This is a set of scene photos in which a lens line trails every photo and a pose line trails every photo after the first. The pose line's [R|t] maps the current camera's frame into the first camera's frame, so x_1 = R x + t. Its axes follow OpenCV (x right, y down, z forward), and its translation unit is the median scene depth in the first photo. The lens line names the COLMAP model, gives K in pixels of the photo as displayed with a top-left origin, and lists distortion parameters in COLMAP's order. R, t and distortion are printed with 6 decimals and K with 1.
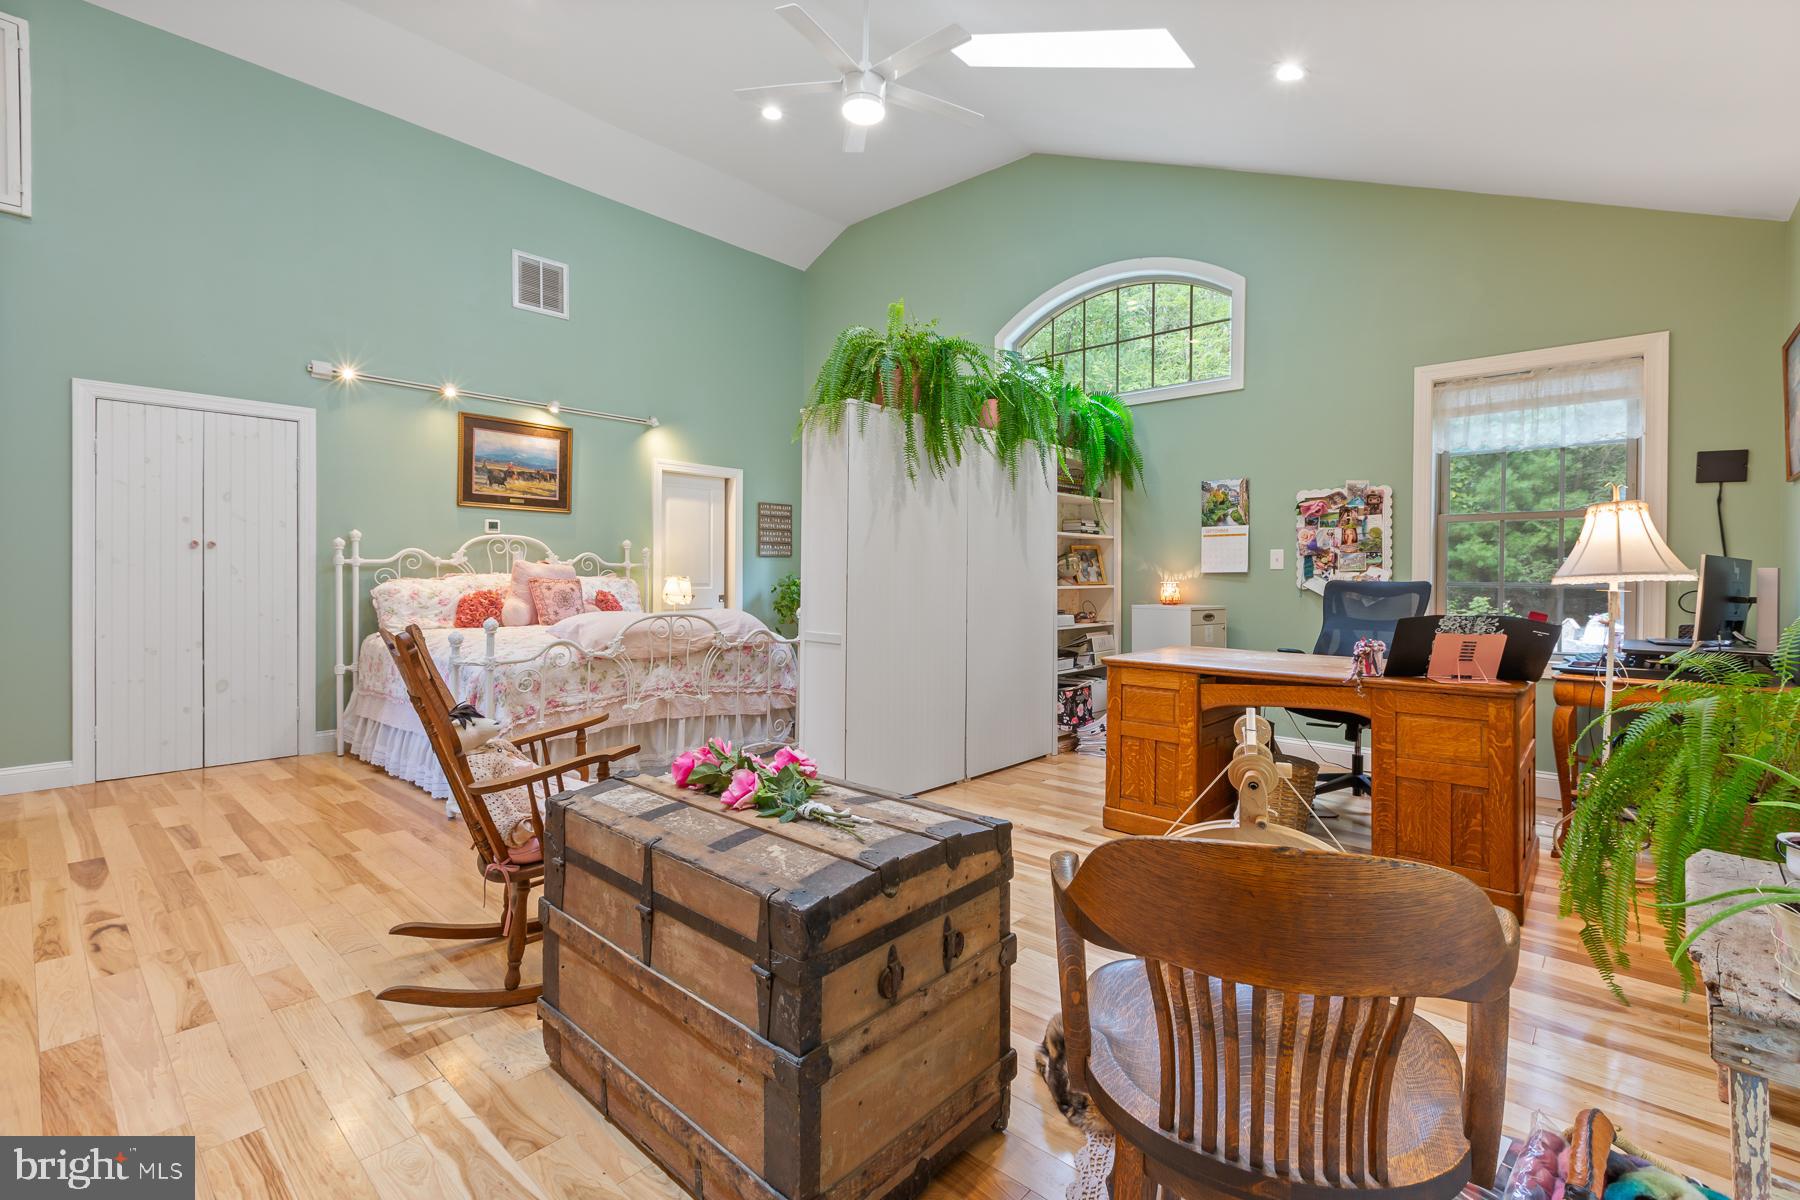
lens RADIAL K [[807.3, 0, 903.7], [0, 807.3, 581.0], [0, 0, 1]] dist [-0.000525, 0.001378]
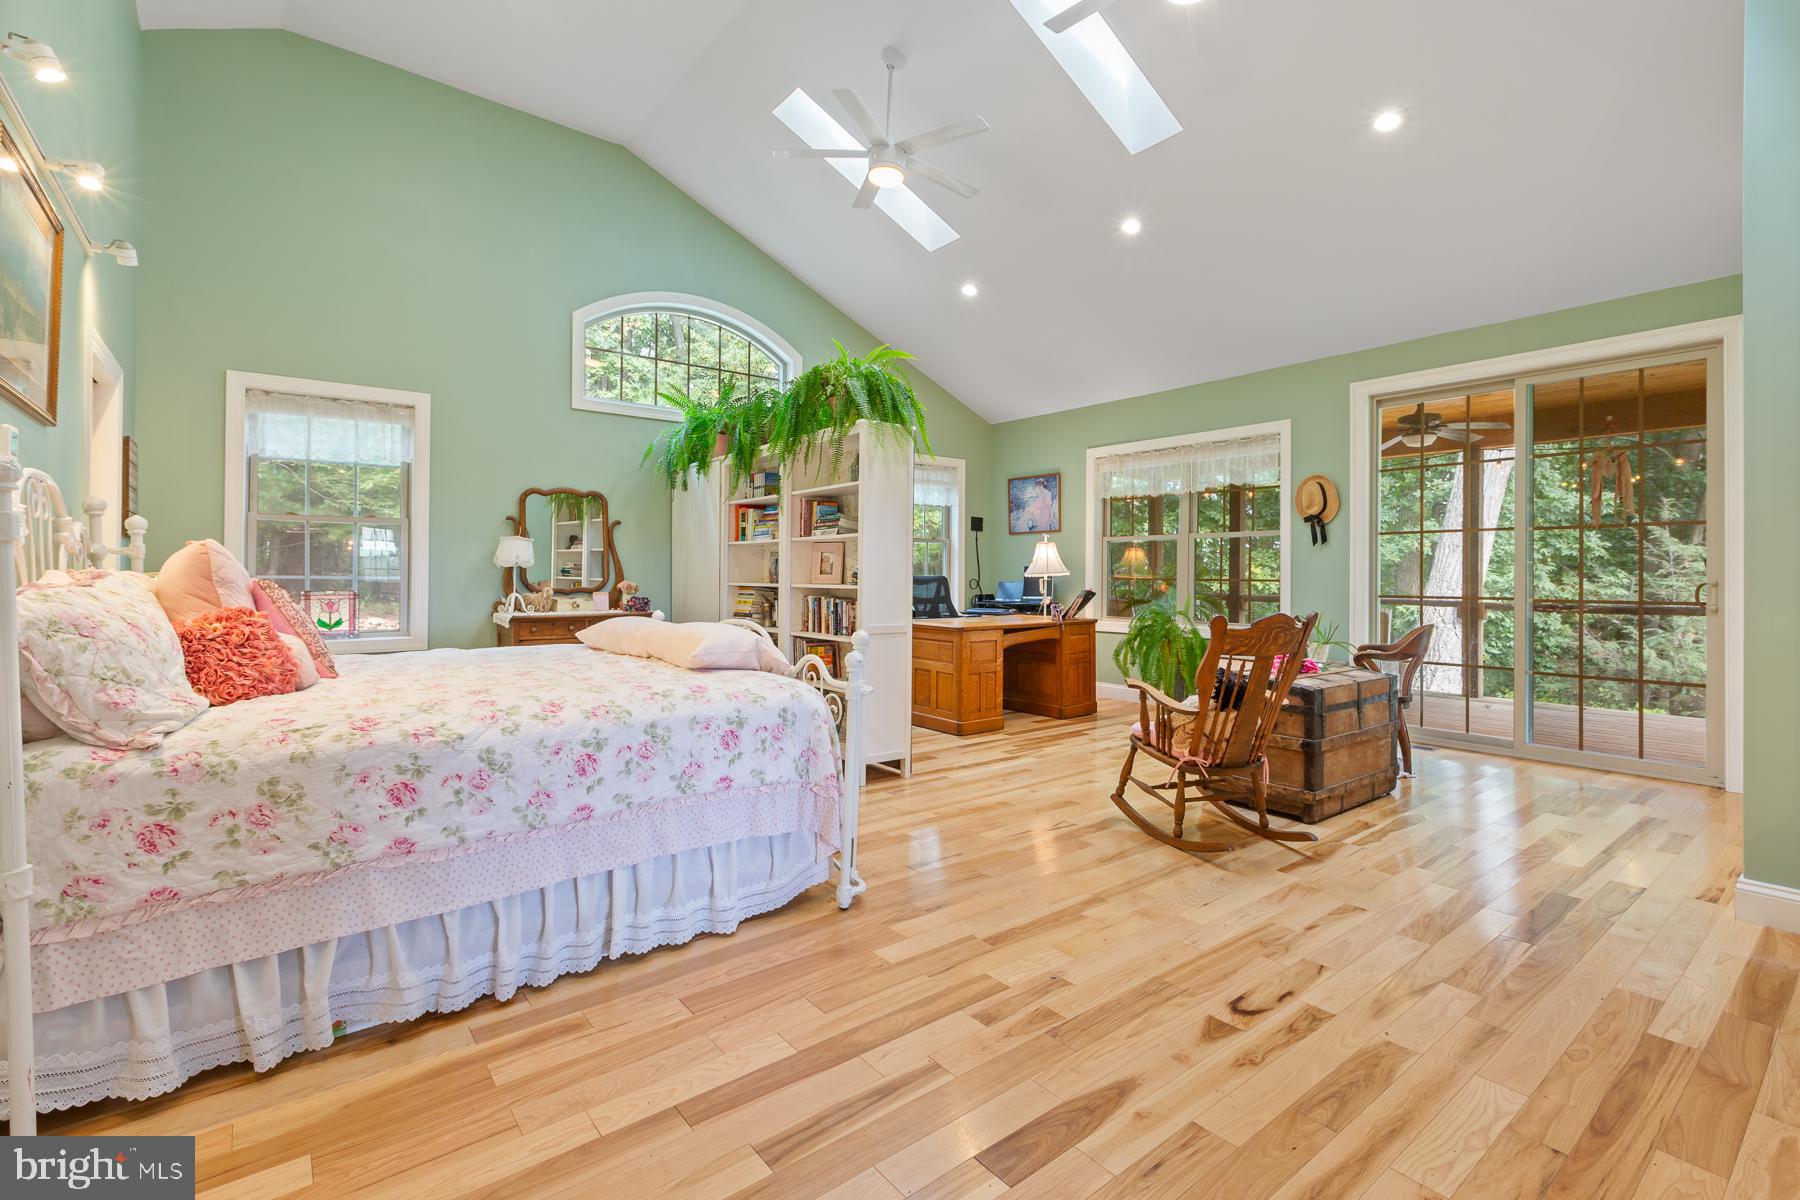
lens RADIAL K [[807.3, 0, 902.7], [0, 807.3, 585.4], [0, 0, 1]] dist [-0.000525, 0.001378]
pose [[0.176819, -0.016397, 0.984107, -1.599508], [0.022456, 0.999668, 0.012621, -0.005574], [-0.983987, 0.019867, 0.177128, 1.037076]]
